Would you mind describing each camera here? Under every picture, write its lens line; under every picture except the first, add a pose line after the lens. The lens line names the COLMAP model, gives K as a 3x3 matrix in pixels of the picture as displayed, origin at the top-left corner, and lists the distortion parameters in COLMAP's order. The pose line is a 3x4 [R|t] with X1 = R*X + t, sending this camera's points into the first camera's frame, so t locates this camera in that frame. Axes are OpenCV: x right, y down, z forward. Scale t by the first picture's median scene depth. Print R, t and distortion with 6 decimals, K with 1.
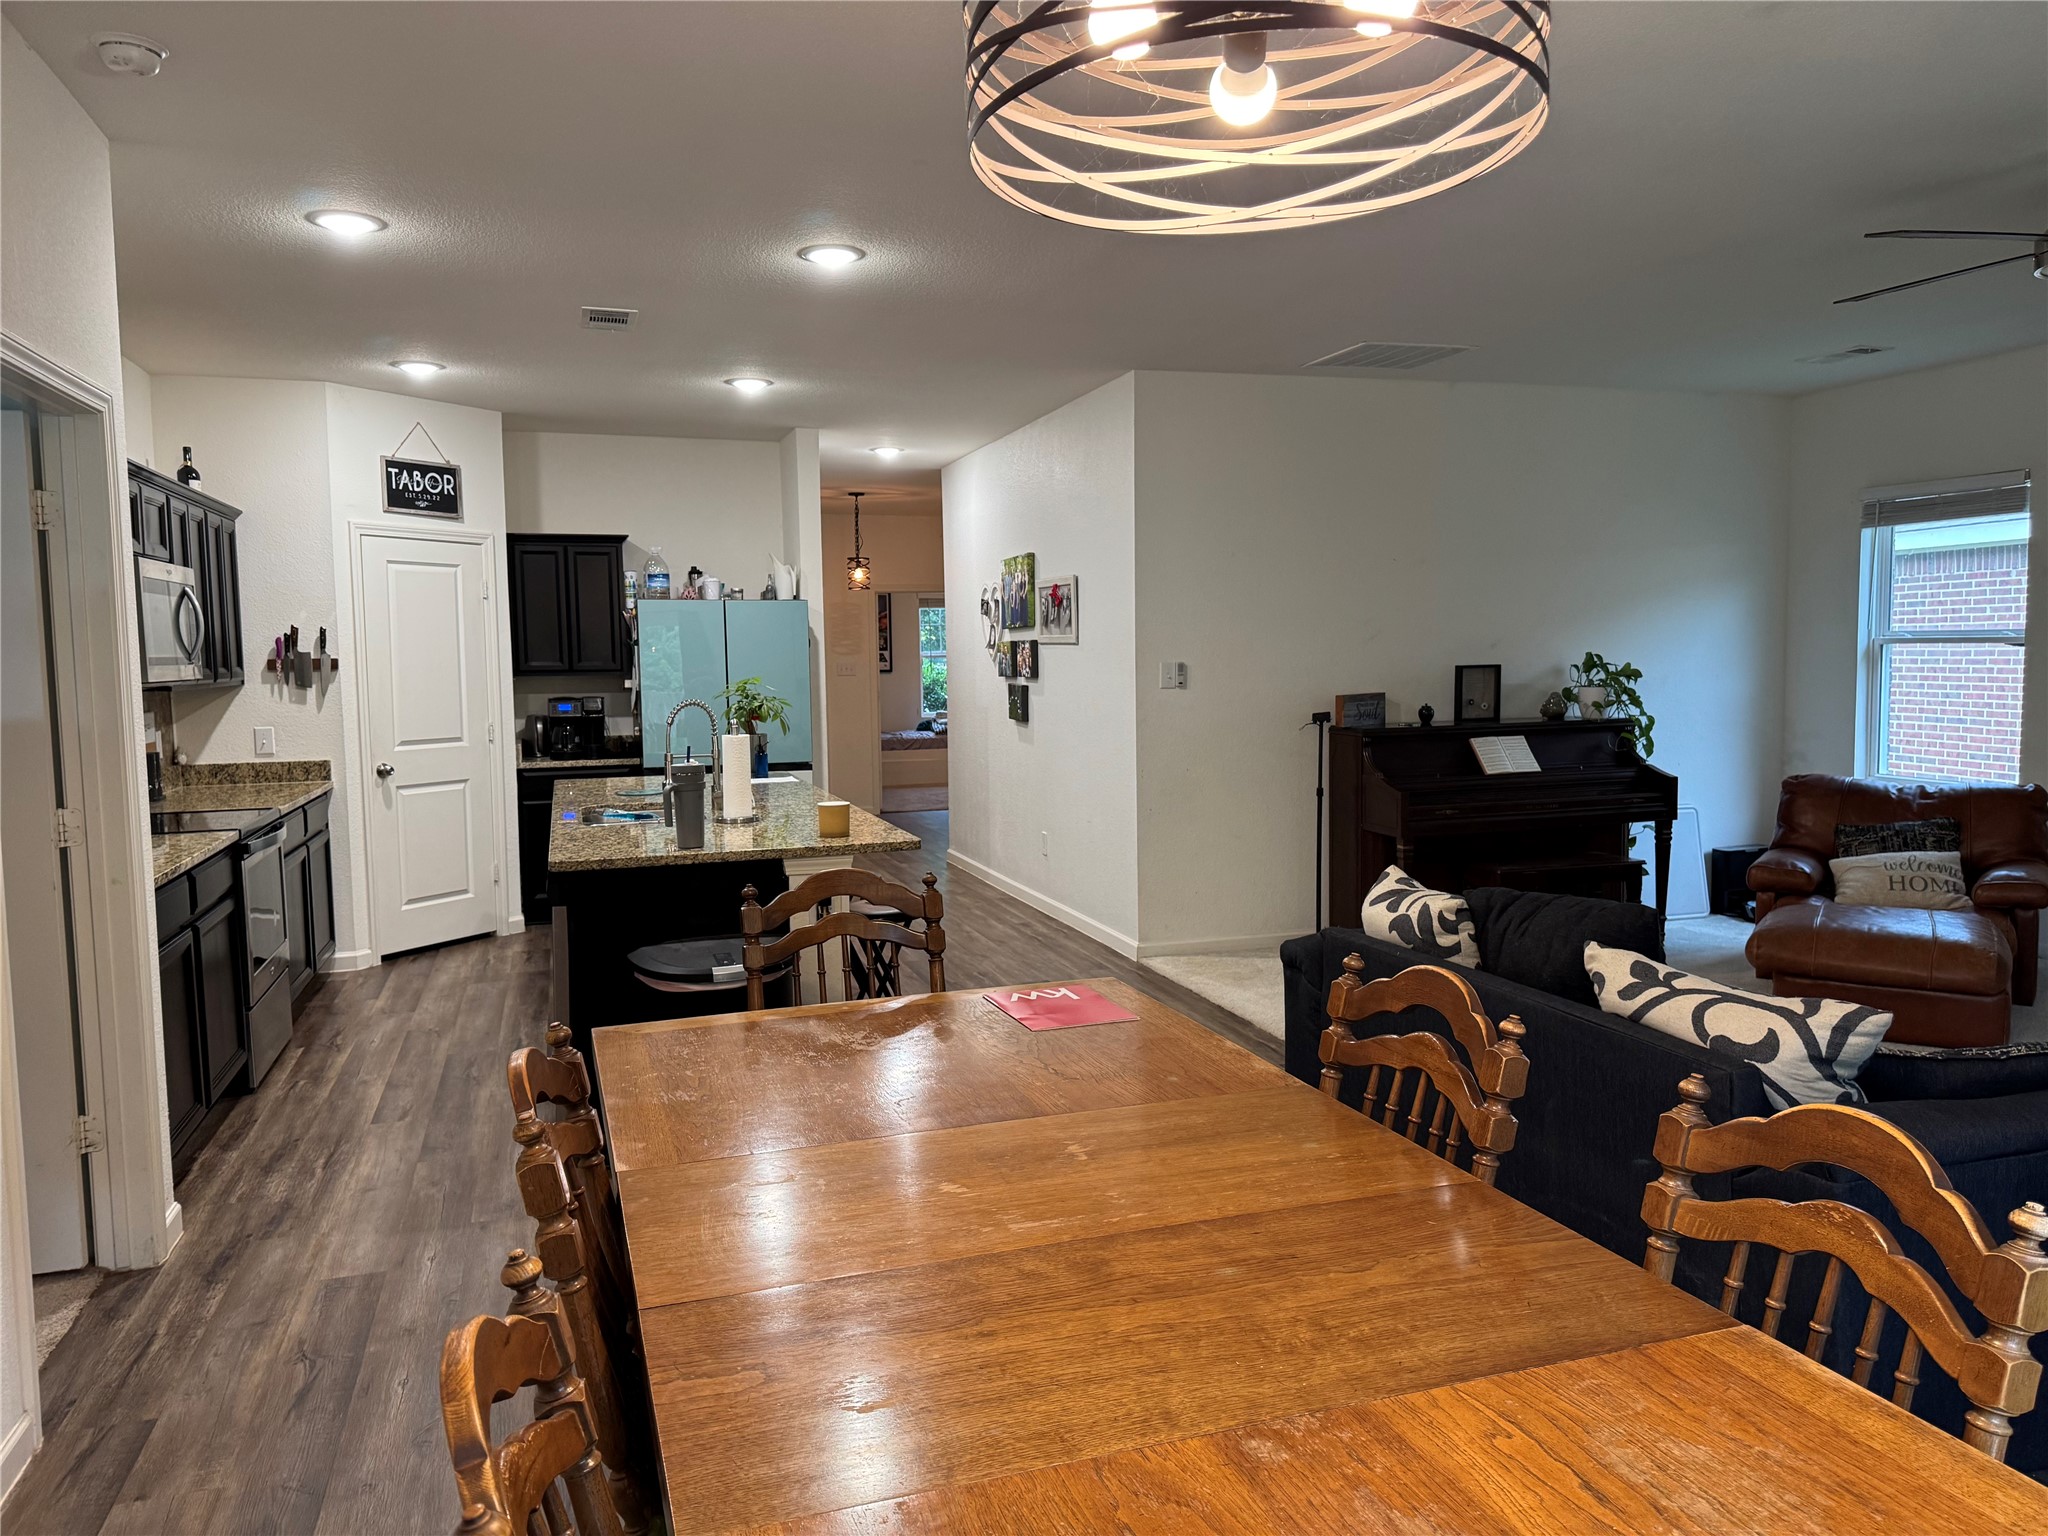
lens RADIAL K [[1443.5, 0, 1031.7], [0, 1443.5, 763.2], [0, 0, 1]] dist [0.056418, -0.062404]
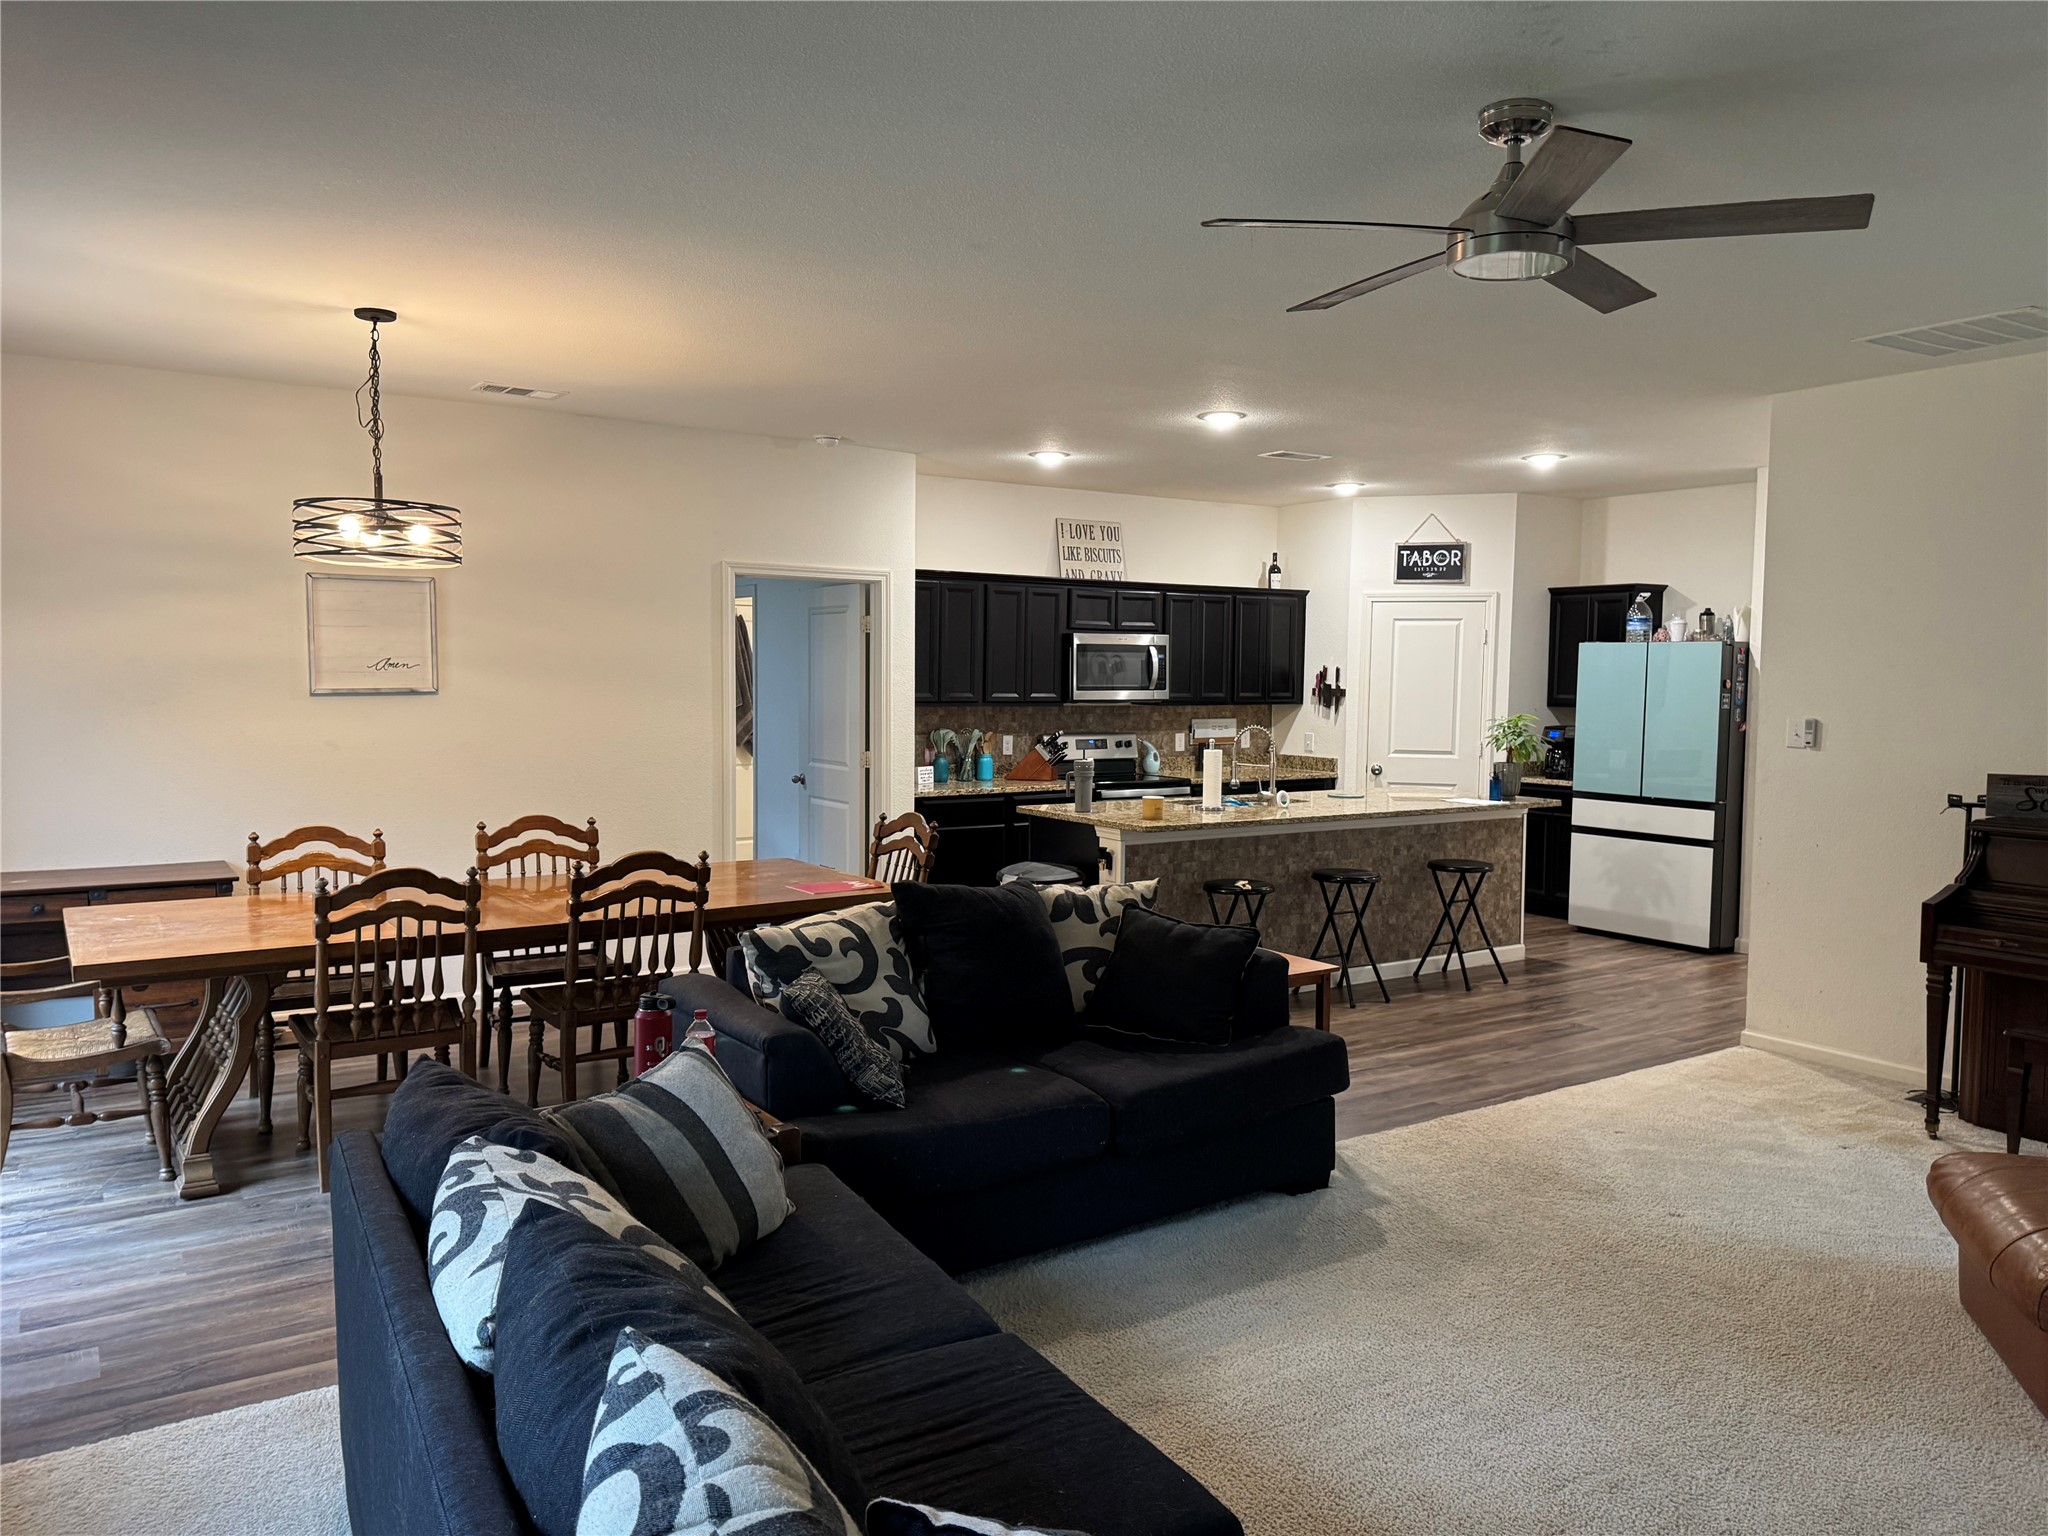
lens RADIAL K [[1443.5, 0, 1023.5], [0, 1443.5, 757.9], [0, 0, 1]] dist [0.056418, -0.062404]
pose [[0.276552, 0.074429, -0.958112, 1.601269], [-0.088298, 0.994747, 0.051789, -0.097963], [0.956934, 0.070277, 0.281671, 0.587233]]
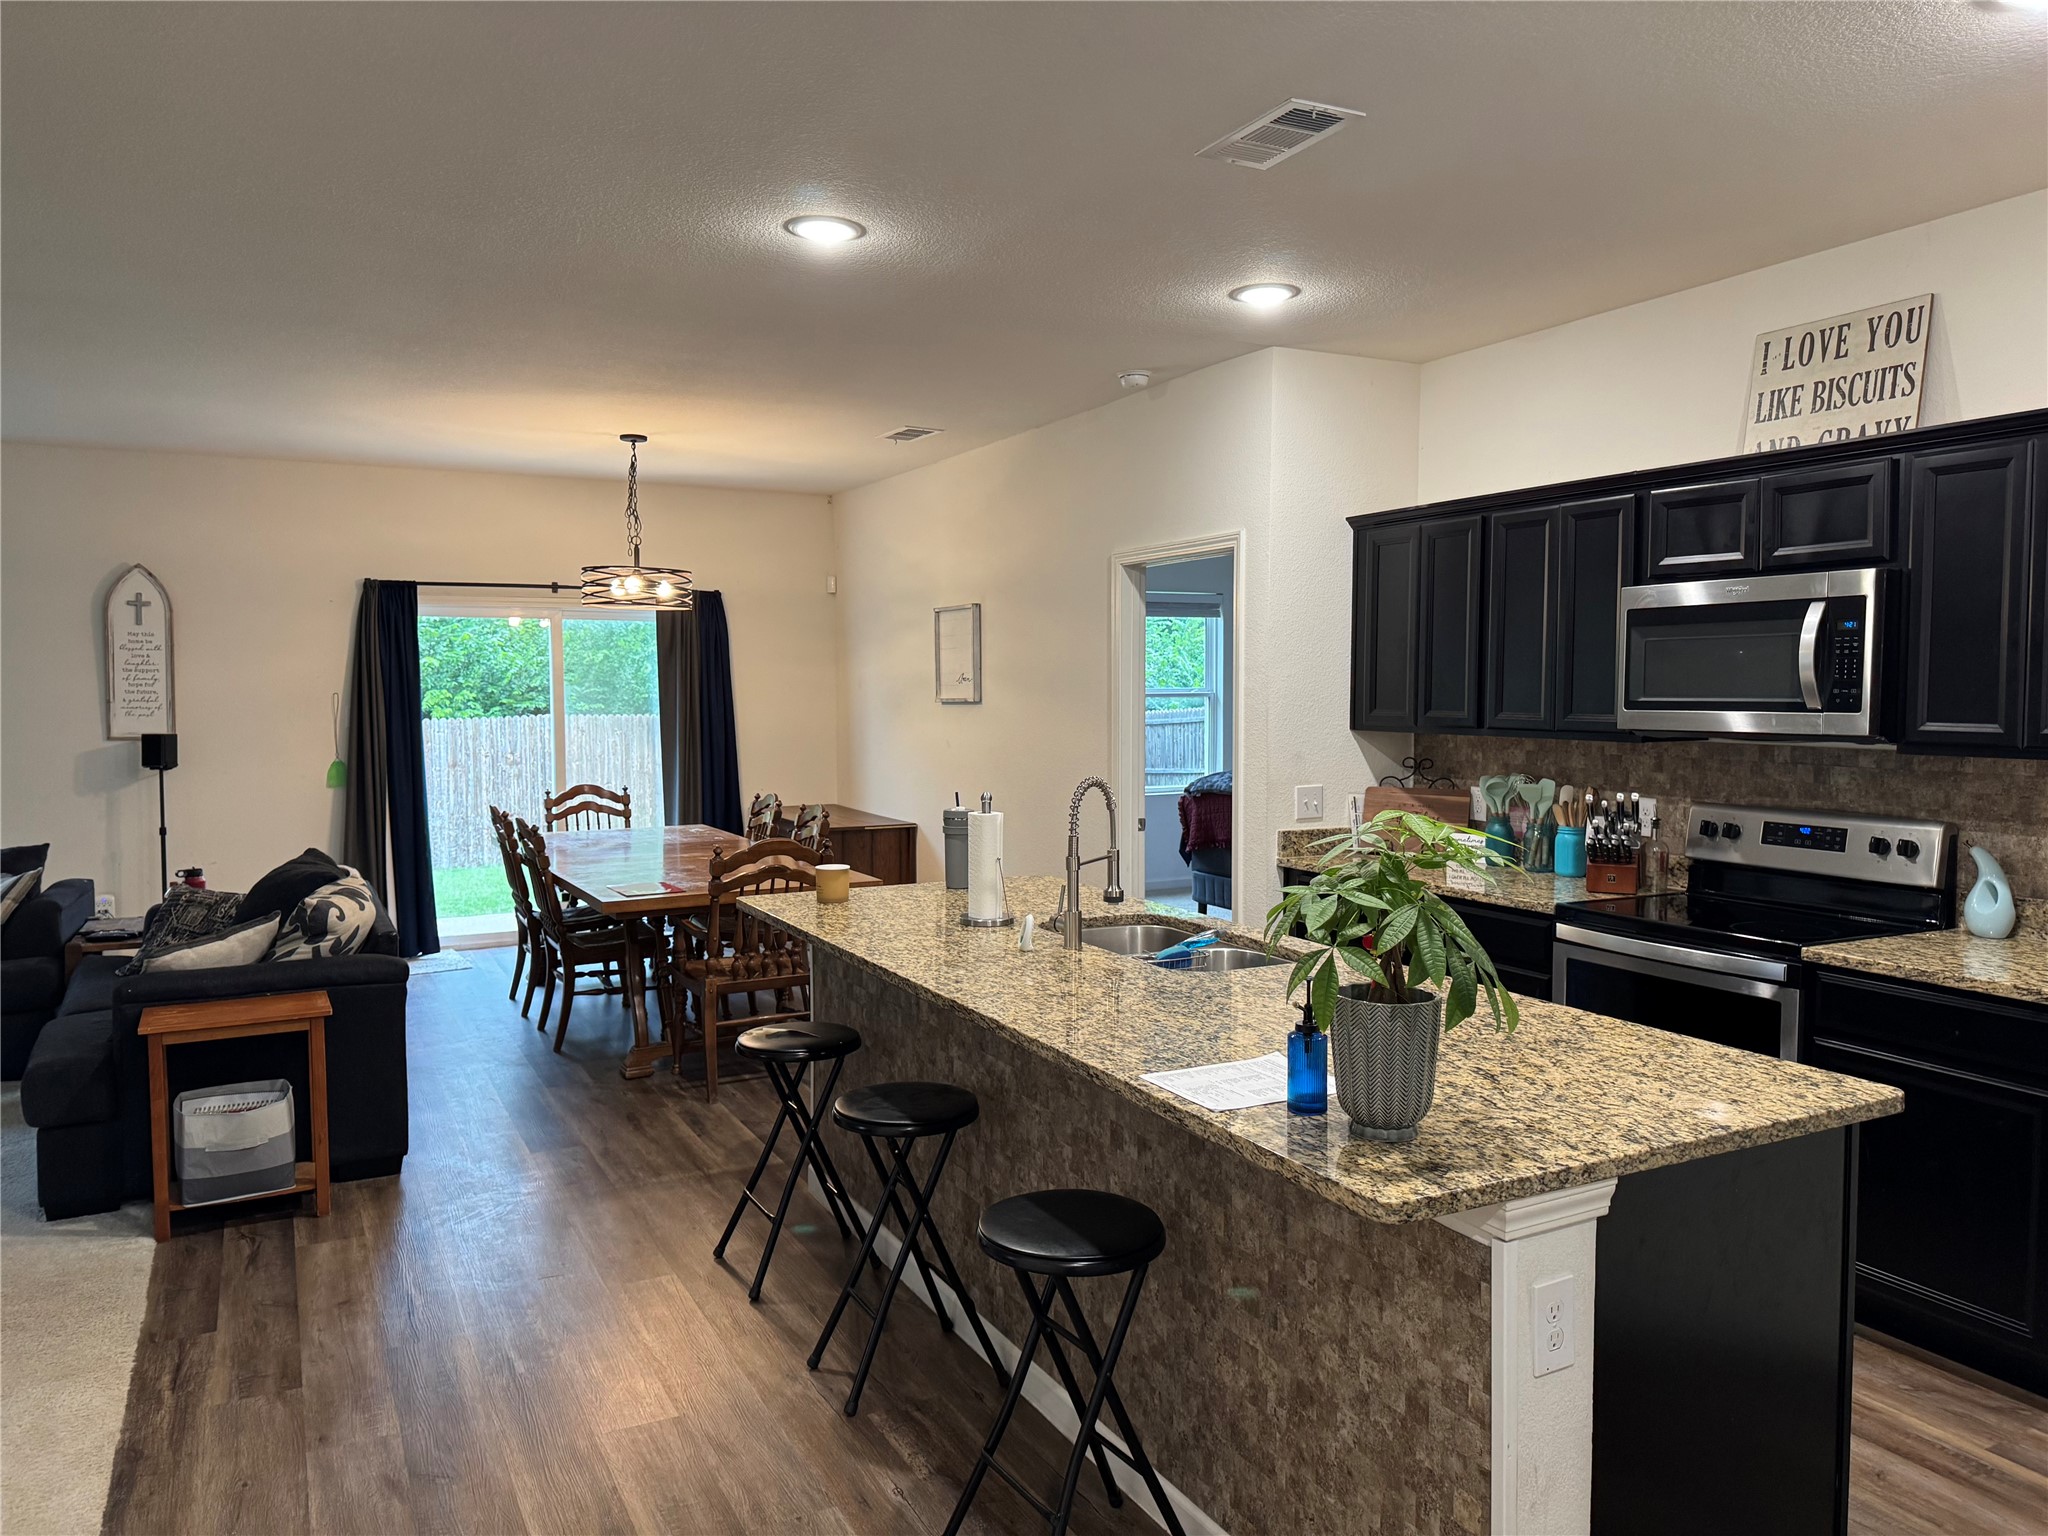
lens RADIAL K [[1443.5, 0, 1031.0], [0, 1443.5, 770.2], [0, 0, 1]] dist [0.056418, -0.062404]
pose [[-0.985635, 0.025897, -0.166890, -0.138901], [0.002654, 0.990426, 0.138018, -0.212347], [0.168867, 0.135593, -0.976268, 2.503073]]
